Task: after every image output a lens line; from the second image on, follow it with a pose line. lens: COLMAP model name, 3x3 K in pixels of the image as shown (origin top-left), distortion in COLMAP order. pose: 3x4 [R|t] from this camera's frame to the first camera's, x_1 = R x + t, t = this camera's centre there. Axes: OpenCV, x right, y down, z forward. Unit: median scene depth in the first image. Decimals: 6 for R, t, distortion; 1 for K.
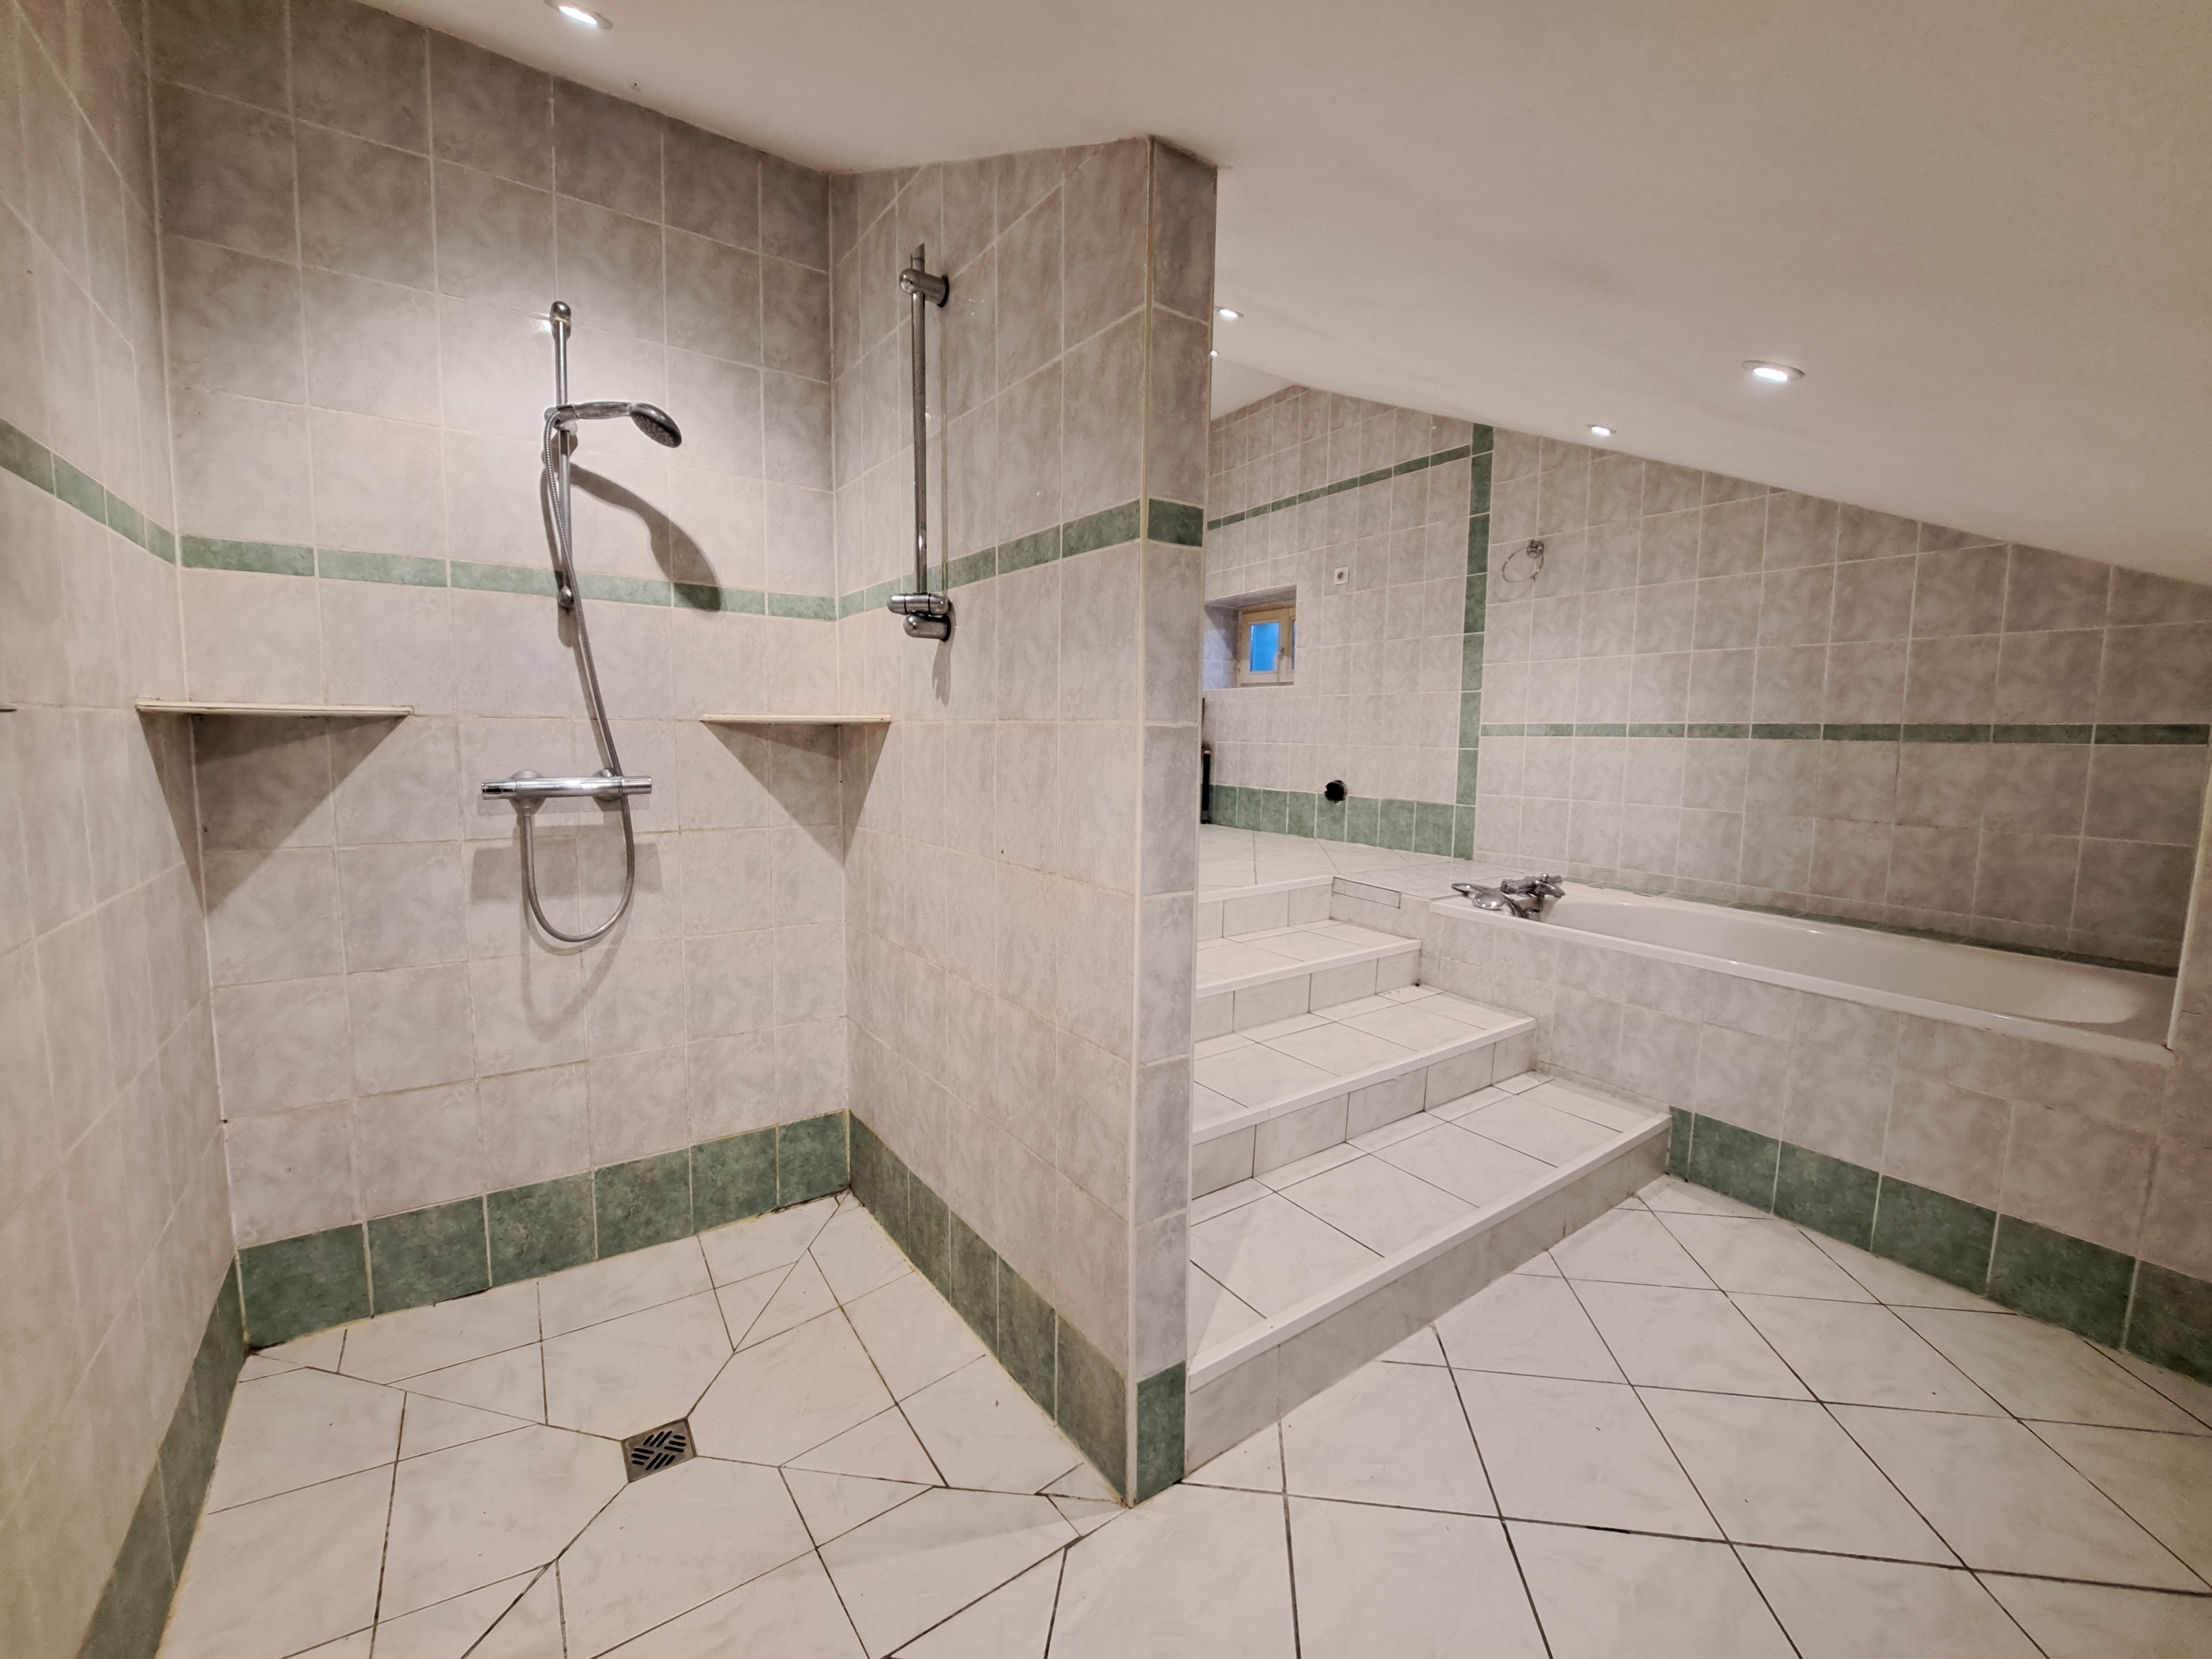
lens RADIAL K [[861.2, 0, 1105.3], [0, 861.2, 828.3], [0, 0, 1]] dist [-0.019889, -0.000731]
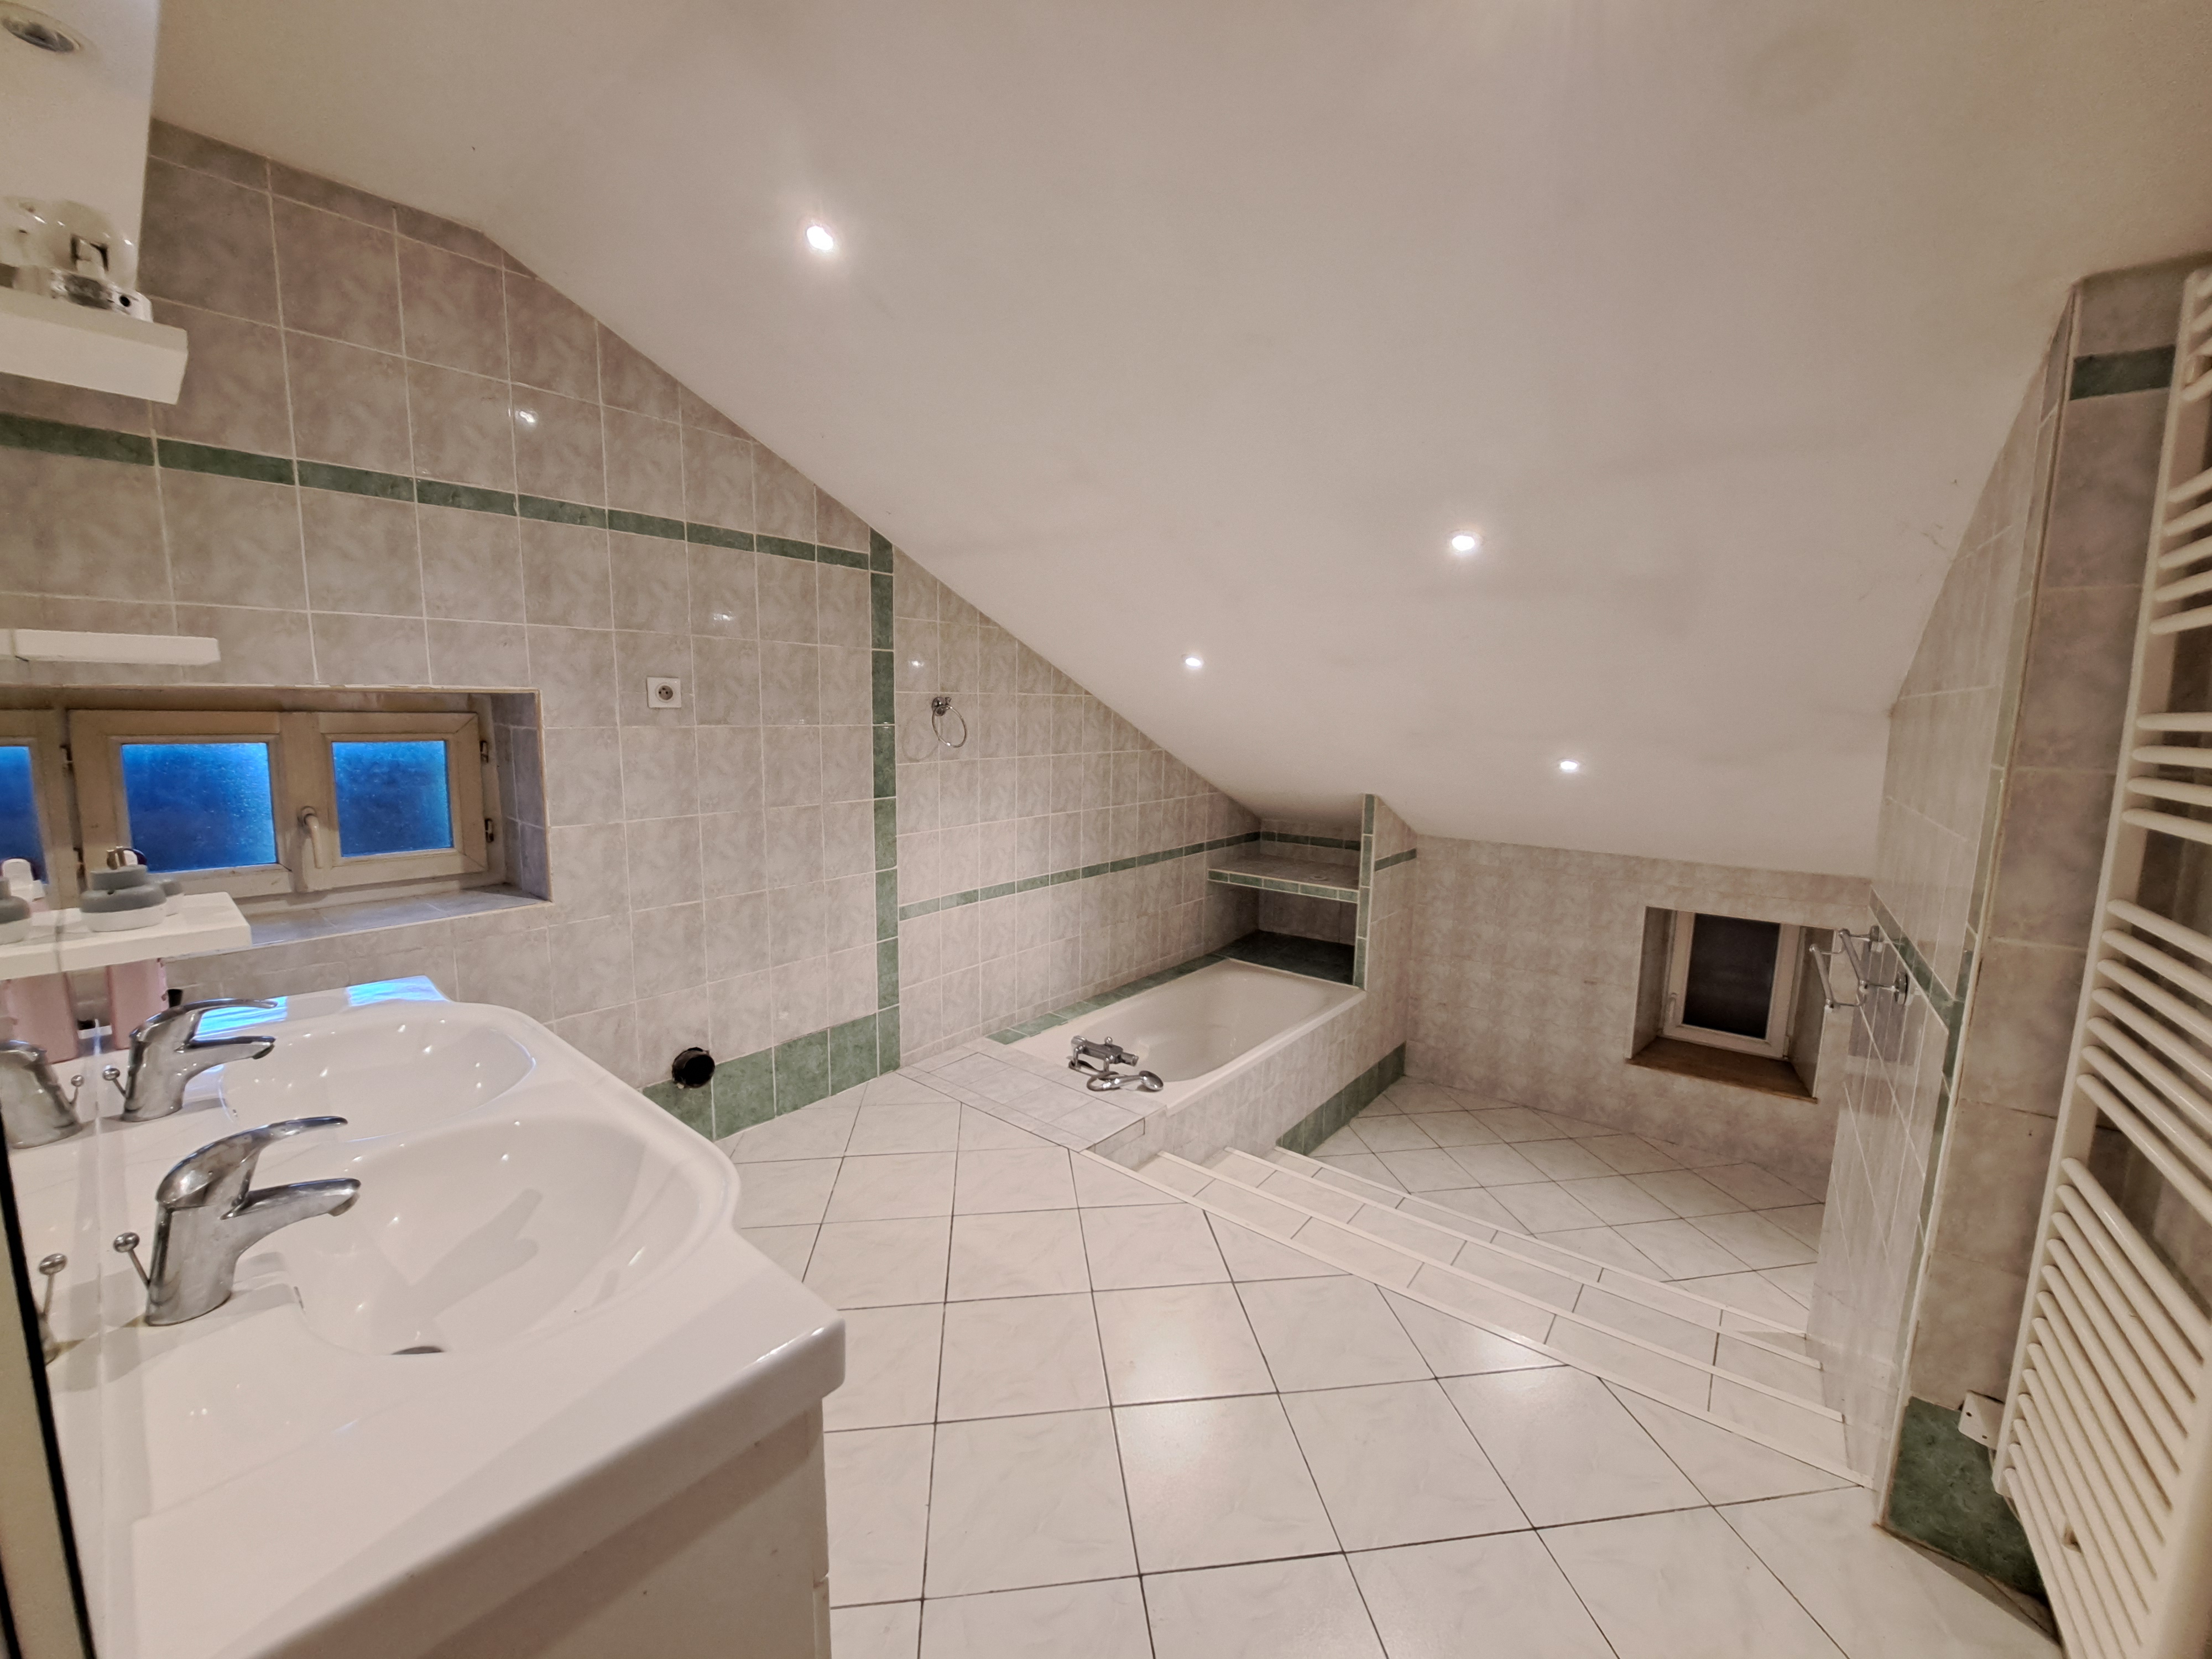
lens RADIAL K [[861.2, 0, 1104.0], [0, 861.2, 821.1], [0, 0, 1]] dist [-0.019889, -0.000731]
pose [[-0.285887, -0.143285, 0.947490, -0.381929], [0.086625, 0.980845, 0.174467, -0.327801], [-0.954340, 0.131954, -0.267999, 1.023494]]
